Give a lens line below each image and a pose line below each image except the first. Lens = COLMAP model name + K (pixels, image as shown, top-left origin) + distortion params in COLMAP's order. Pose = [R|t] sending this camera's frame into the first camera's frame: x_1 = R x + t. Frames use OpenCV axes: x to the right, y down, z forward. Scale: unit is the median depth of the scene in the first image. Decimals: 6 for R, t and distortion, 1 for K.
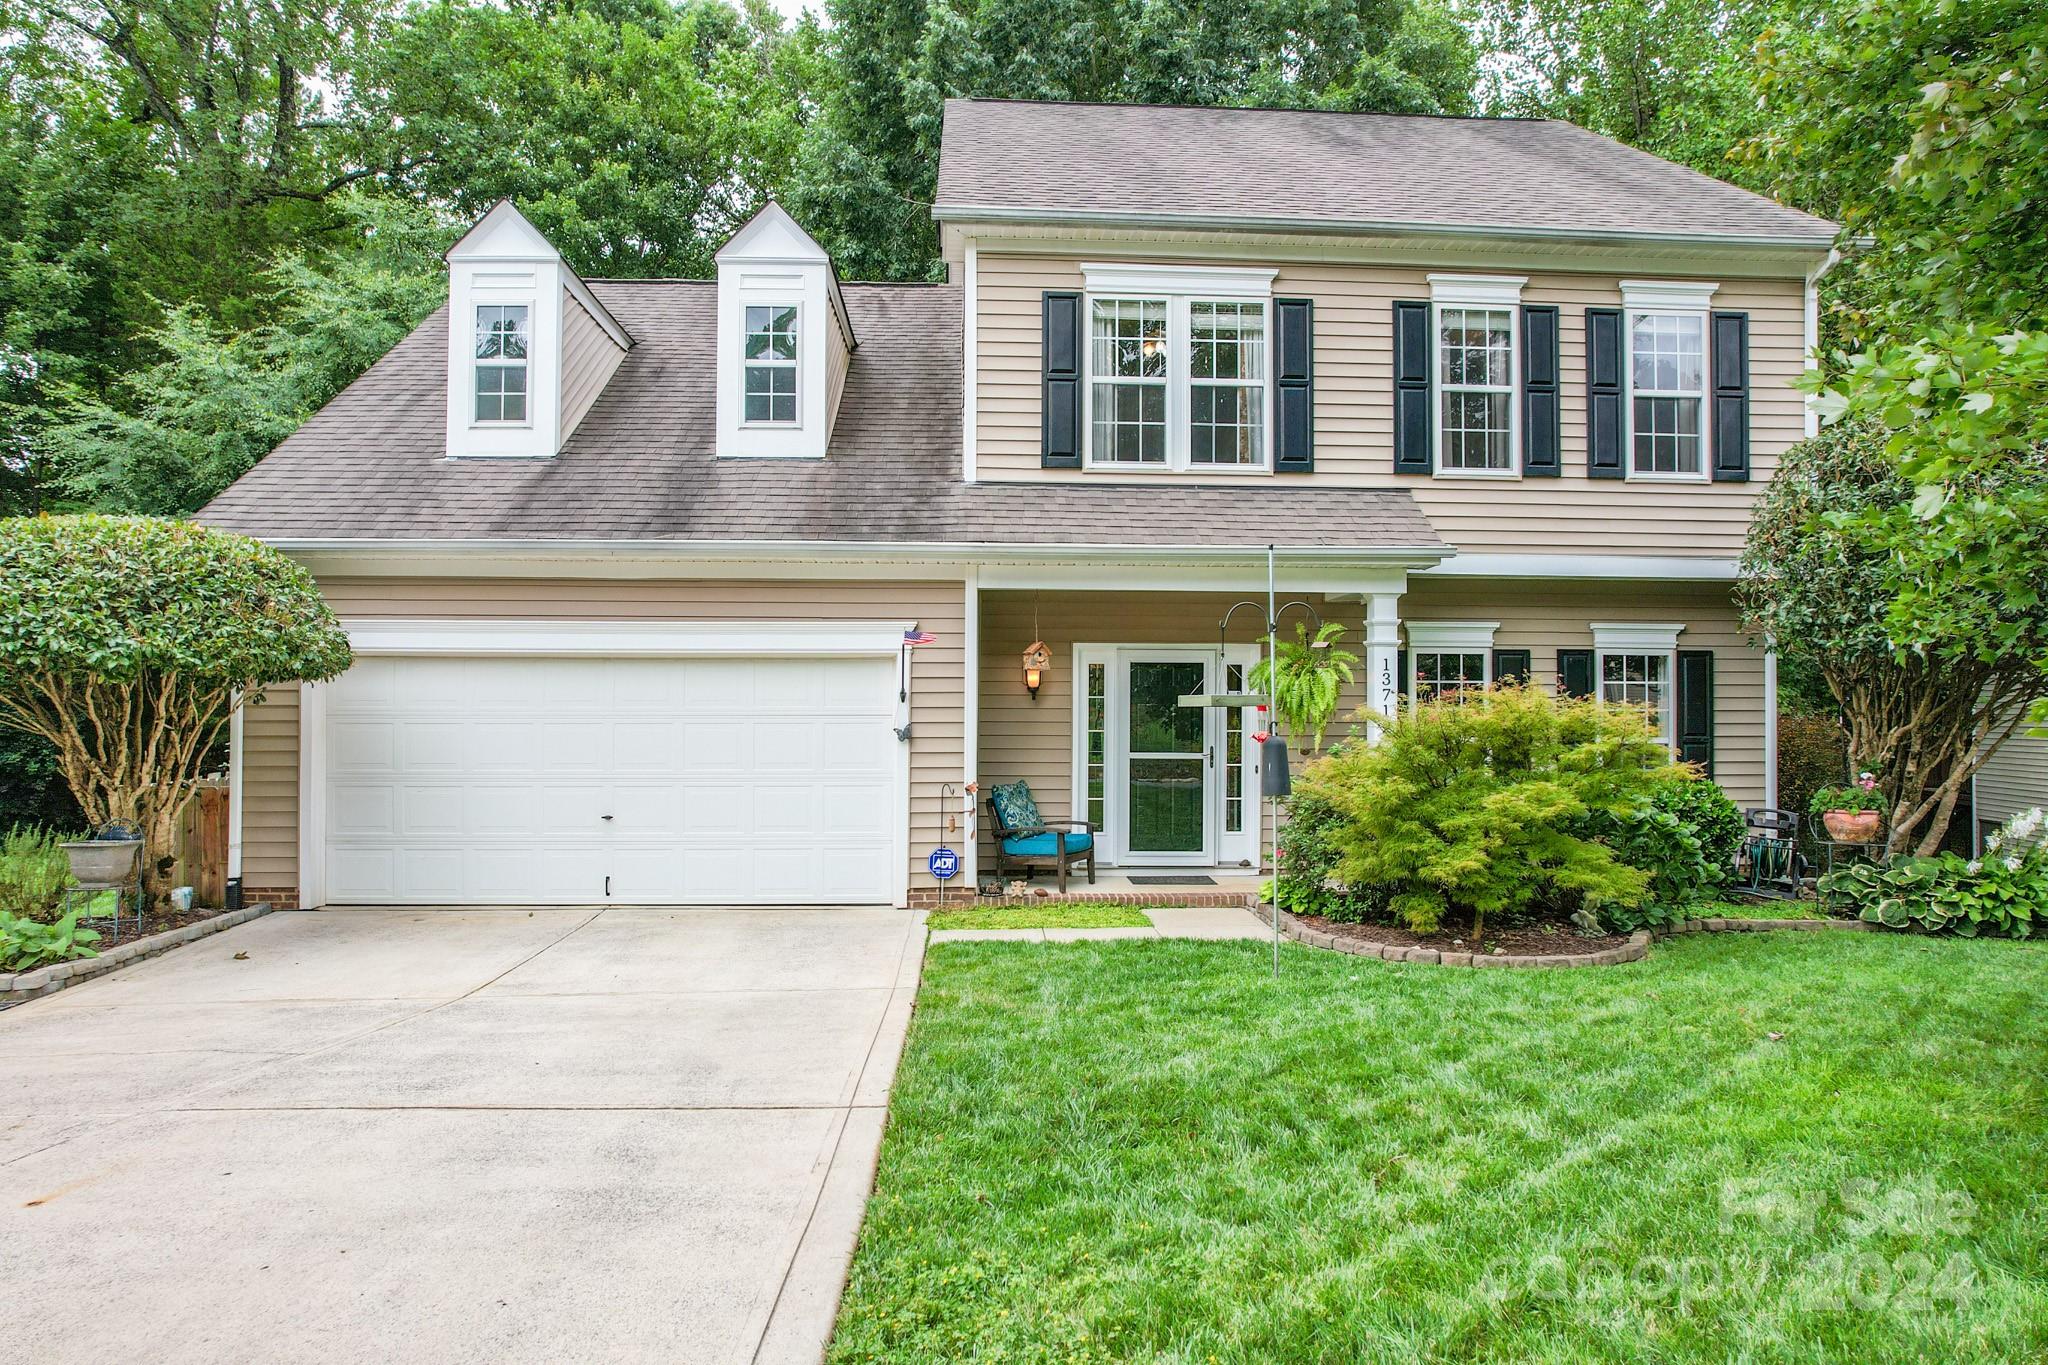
lens RADIAL K [[1392.5, 0, 1024.0], [0, 1392.5, 682.5], [0, 0, 1]] dist [-0.031397, 0.000963]
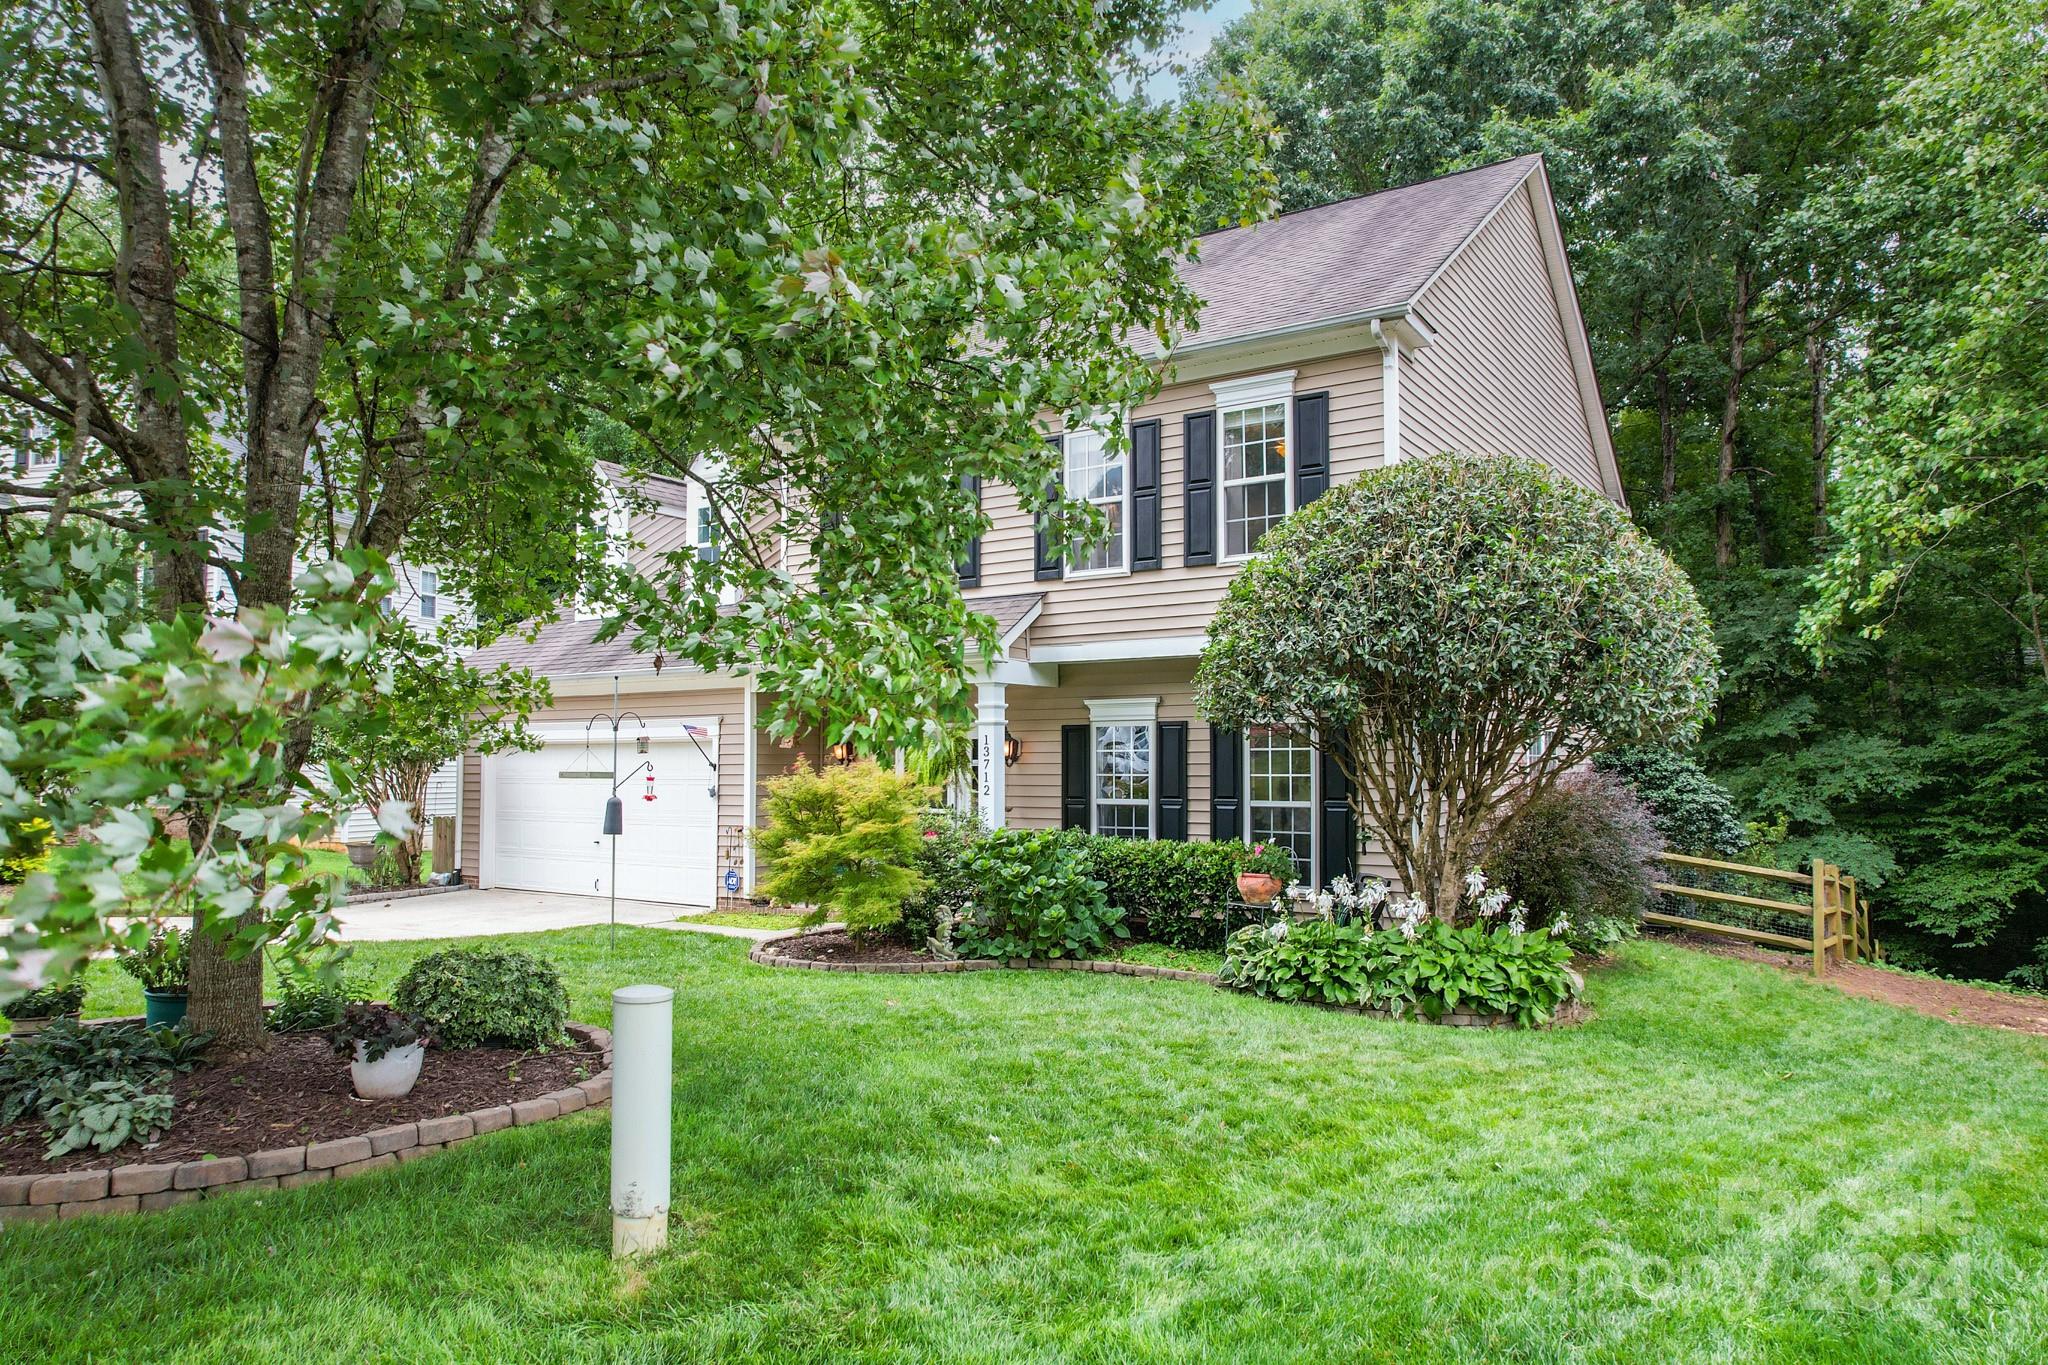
lens RADIAL K [[1286.7, 0, 979.1], [0, 1286.7, 684.4], [0, 0, 1]] dist [0.001428, 0.000239]
pose [[0.779593, -0.043199, -0.624794, 0.917939], [0.013179, 0.998529, -0.052596, -0.001718], [0.626147, 0.032769, 0.779016, 0.095403]]
